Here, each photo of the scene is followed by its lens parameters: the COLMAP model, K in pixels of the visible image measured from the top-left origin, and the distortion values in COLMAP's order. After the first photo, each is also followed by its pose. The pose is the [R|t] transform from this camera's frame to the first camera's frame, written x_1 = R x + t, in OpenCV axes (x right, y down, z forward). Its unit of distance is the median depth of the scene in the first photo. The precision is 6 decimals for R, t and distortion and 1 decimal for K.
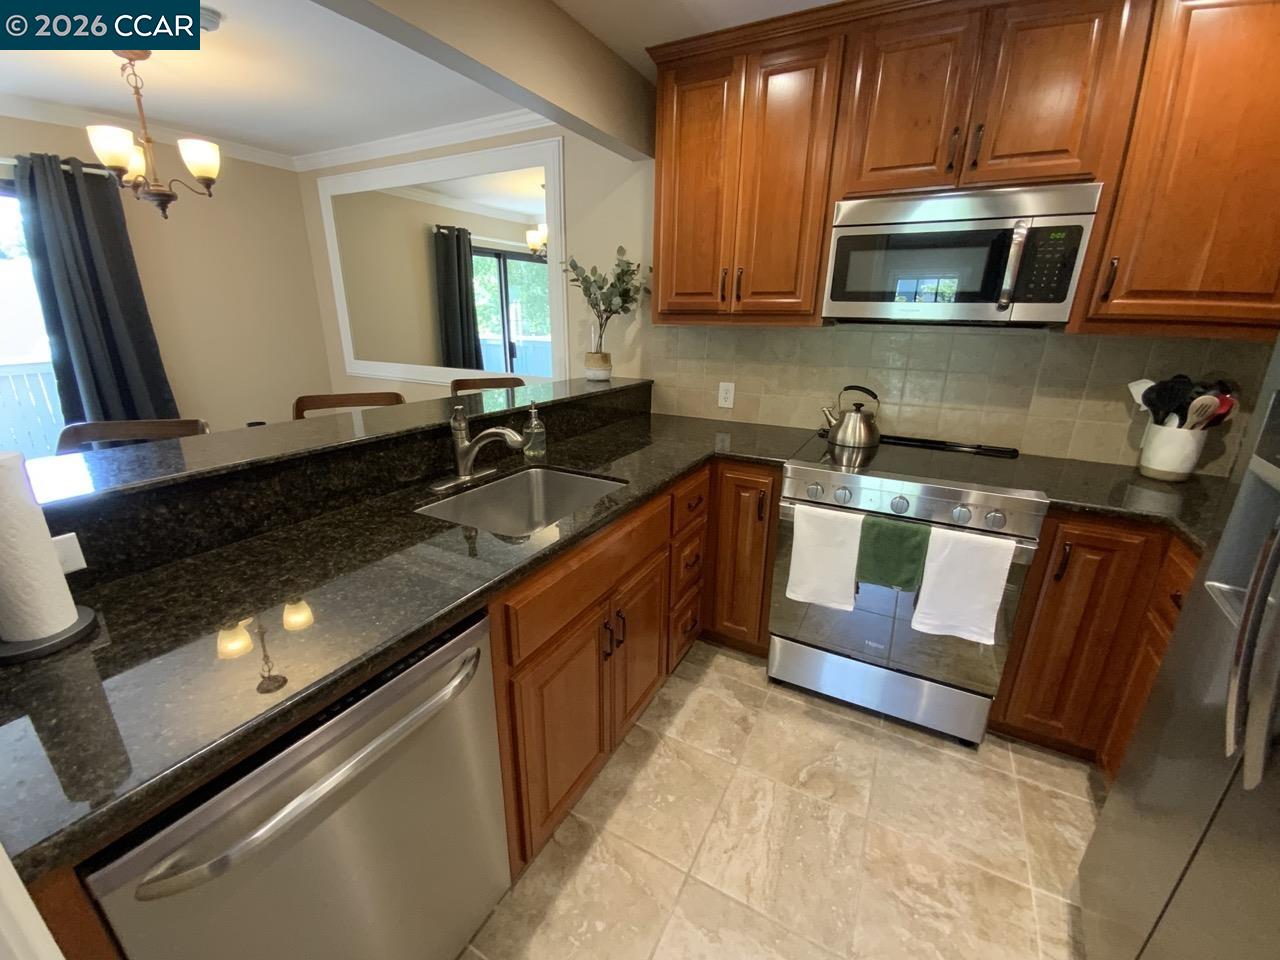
lens RADIAL K [[521.5, 0, 640.0], [0, 521.5, 480.0], [0, 0, 1]] dist [0.022448, -0.015294]
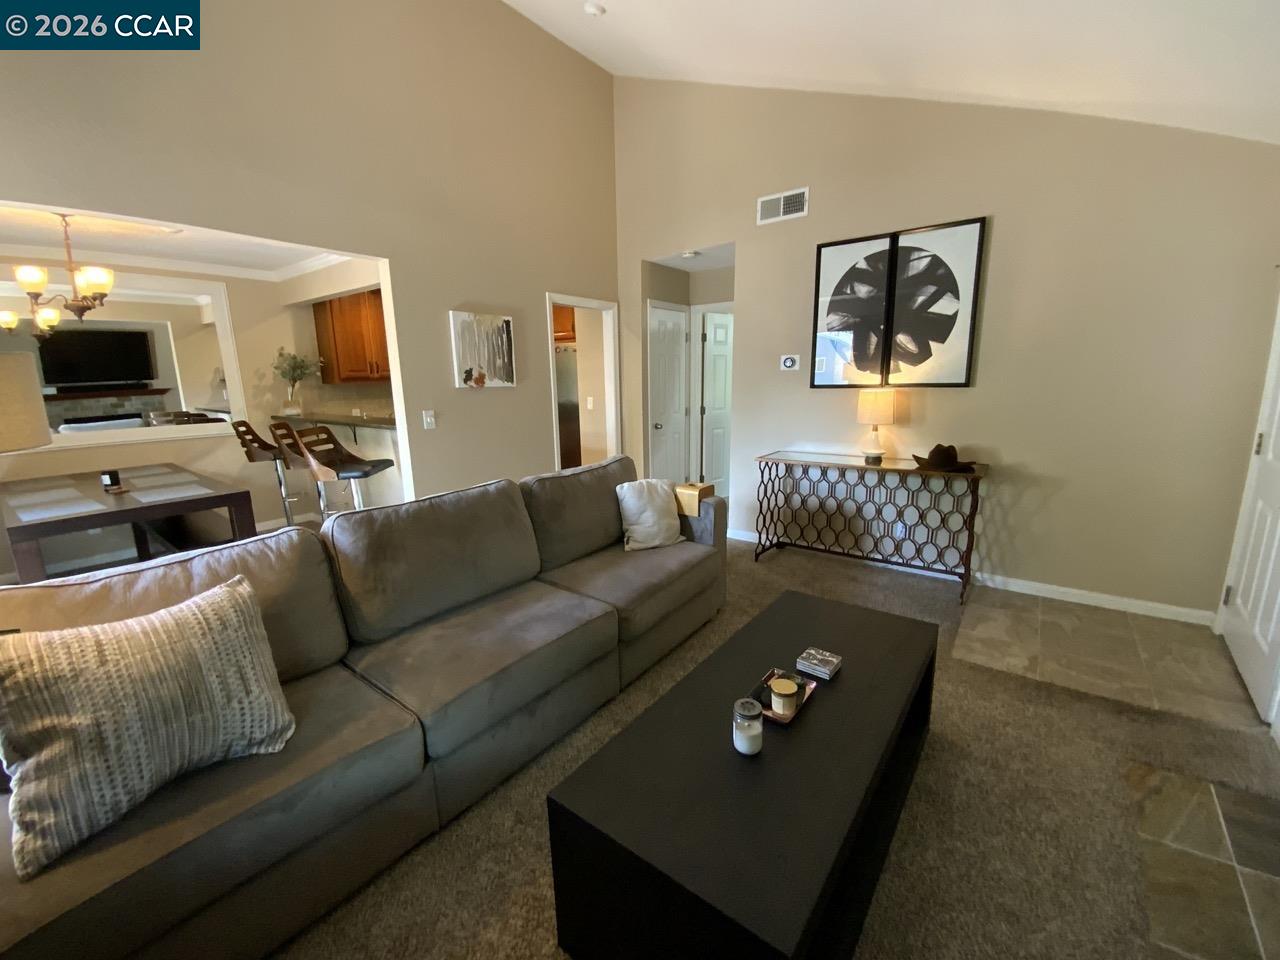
lens RADIAL K [[521.5, 0, 640.0], [0, 521.5, 480.0], [0, 0, 1]] dist [0.022448, -0.015294]
pose [[0.147349, -0.213336, 0.965803, -2.732454], [0.321182, 0.933866, 0.157279, 0.189354], [-0.935484, 0.287023, 0.206124, -0.717415]]
